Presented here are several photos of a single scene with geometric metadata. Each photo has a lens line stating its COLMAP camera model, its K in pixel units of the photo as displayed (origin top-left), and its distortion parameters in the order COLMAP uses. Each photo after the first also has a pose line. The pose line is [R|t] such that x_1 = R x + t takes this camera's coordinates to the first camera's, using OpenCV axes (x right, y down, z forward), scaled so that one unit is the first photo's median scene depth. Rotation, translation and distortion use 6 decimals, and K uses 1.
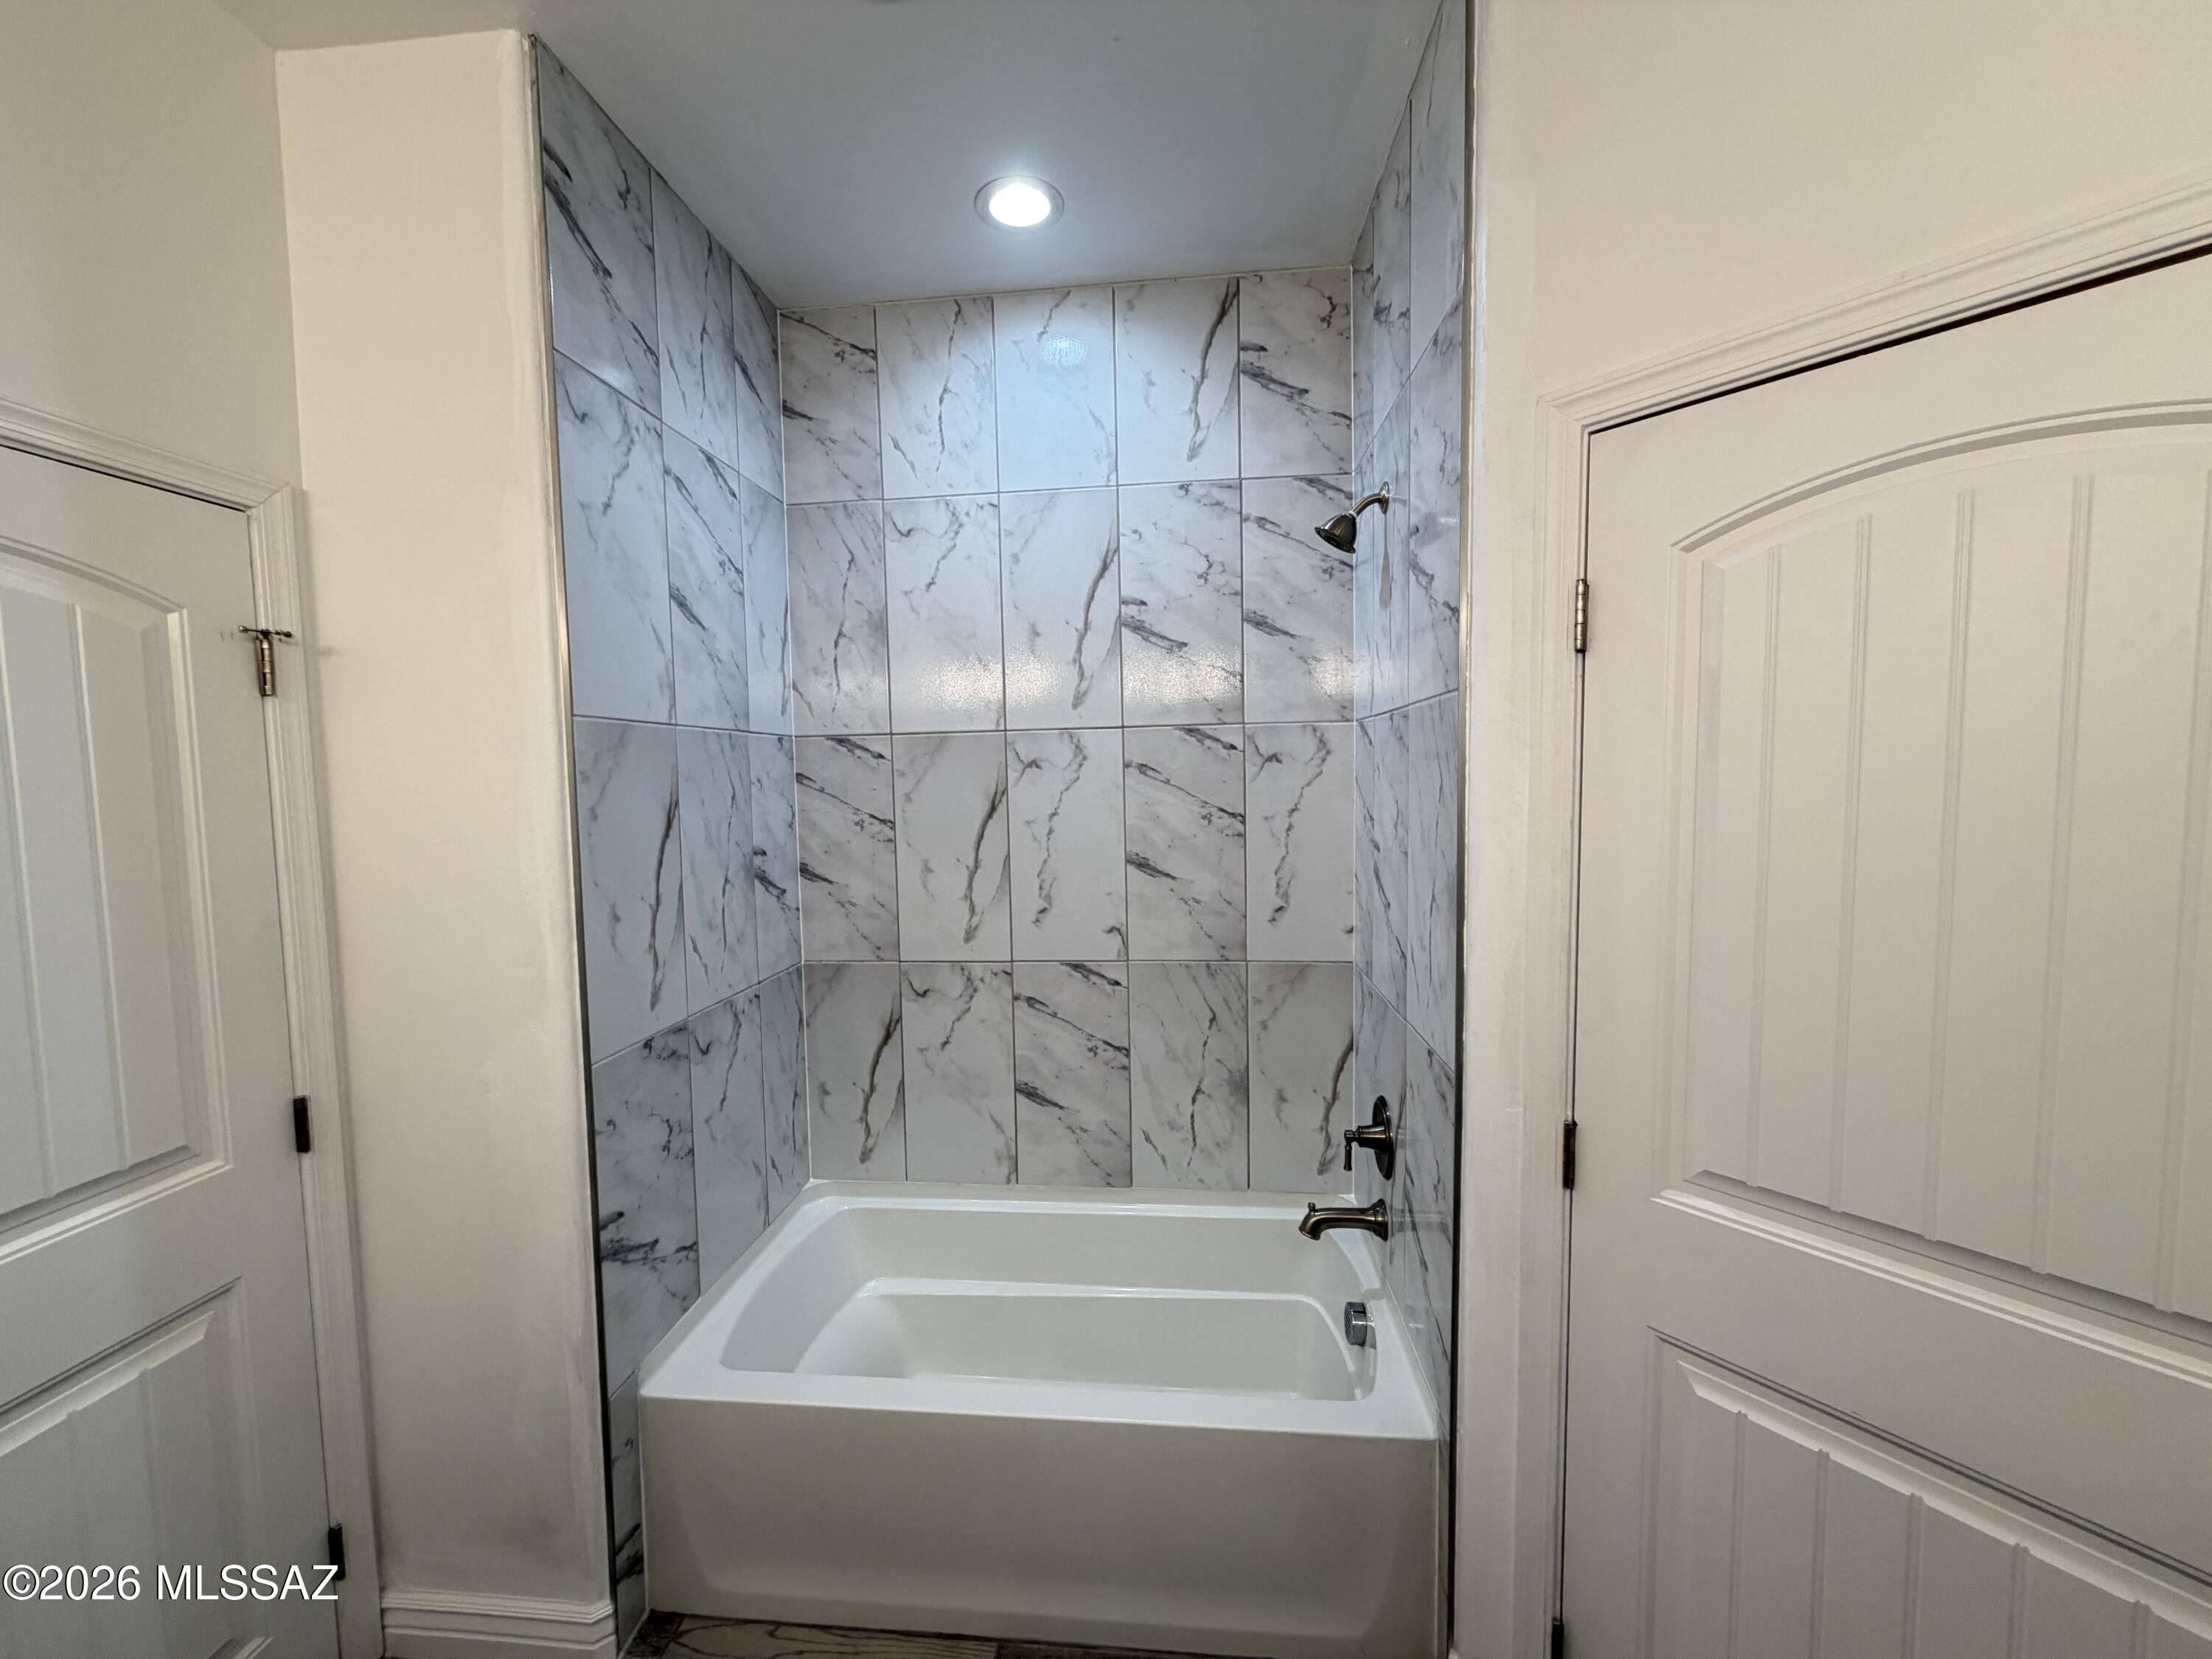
lens RADIAL K [[884.0, 0, 1103.2], [0, 884.0, 827.1], [0, 0, 1]] dist [0.000692, -0.000186]
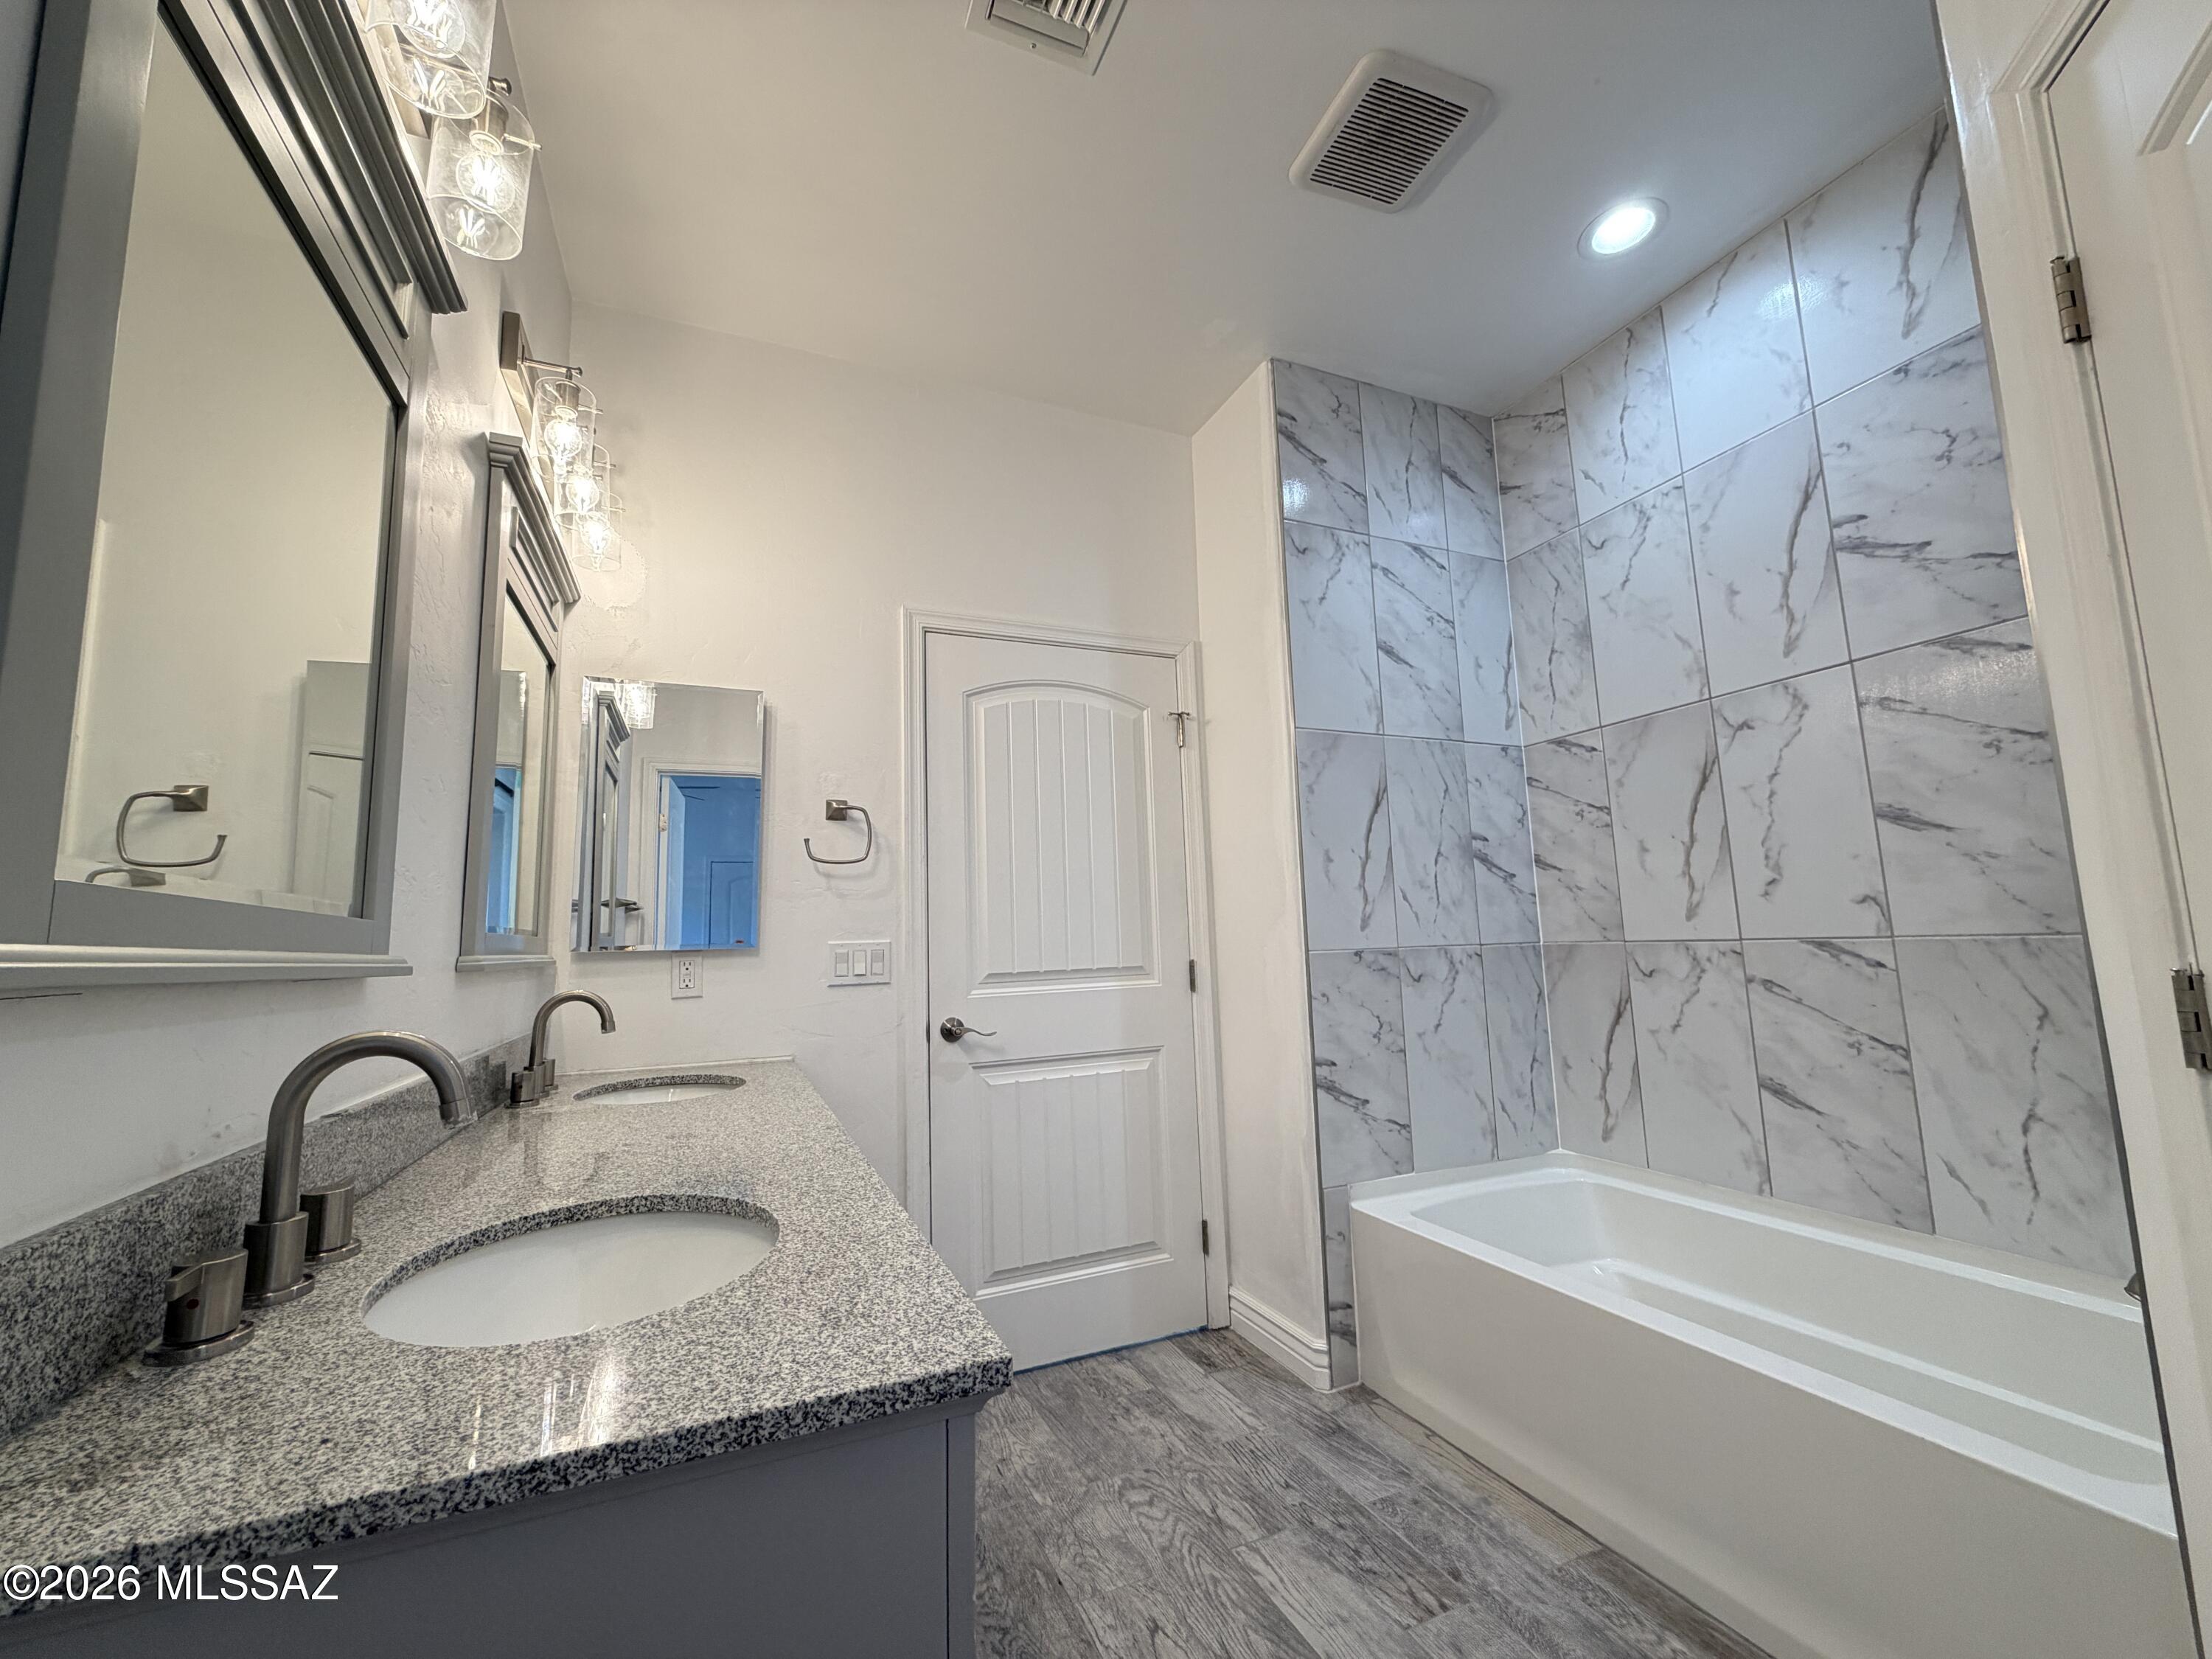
lens RADIAL K [[884.0, 0, 1101.3], [0, 884.0, 826.3], [0, 0, 1]] dist [0.000692, -0.000186]
pose [[0.482506, -0.108371, -0.869163, 0.408813], [-0.030653, 0.989619, -0.140407, 0.193402], [0.875356, 0.094390, 0.474175, -0.038475]]
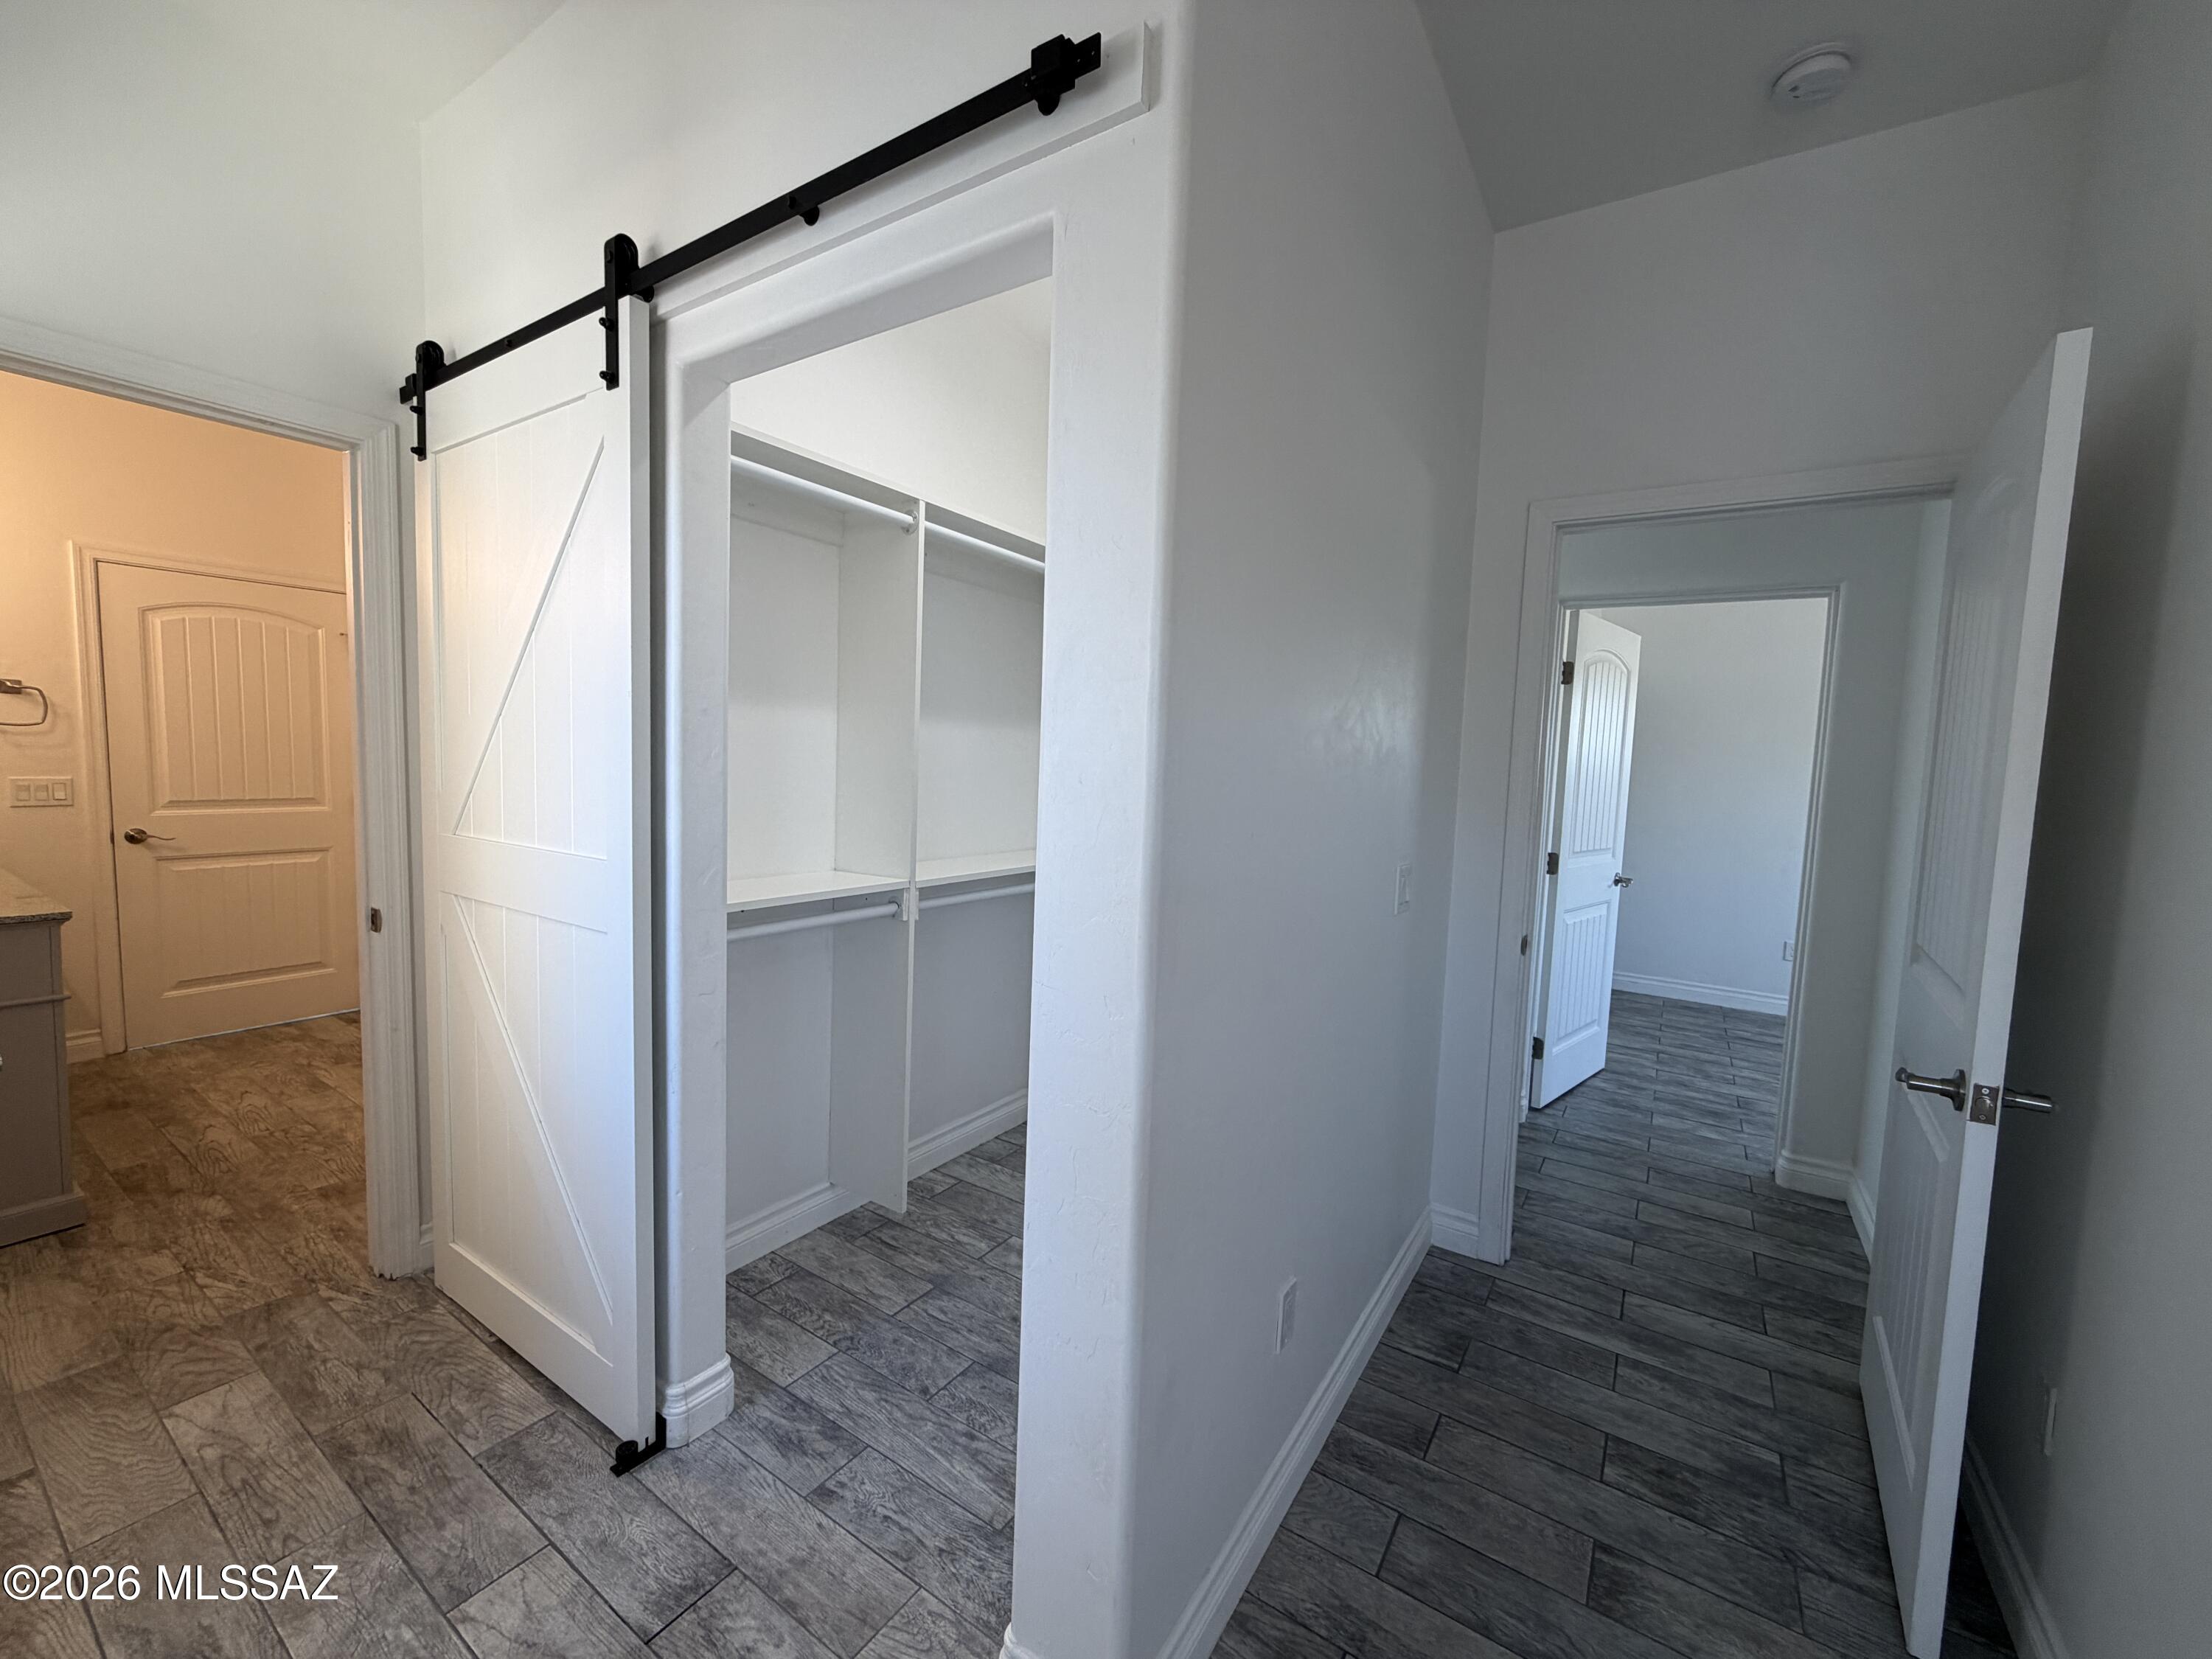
lens RADIAL K [[884.0, 0, 1098.3], [0, 884.0, 828.5], [0, 0, 1]] dist [0.000692, -0.000186]
pose [[0.880605, 0.085714, -0.466034, 1.702560], [-0.078368, 0.996304, 0.035161, 0.080683], [0.467326, 0.005559, 0.884068, -0.282856]]
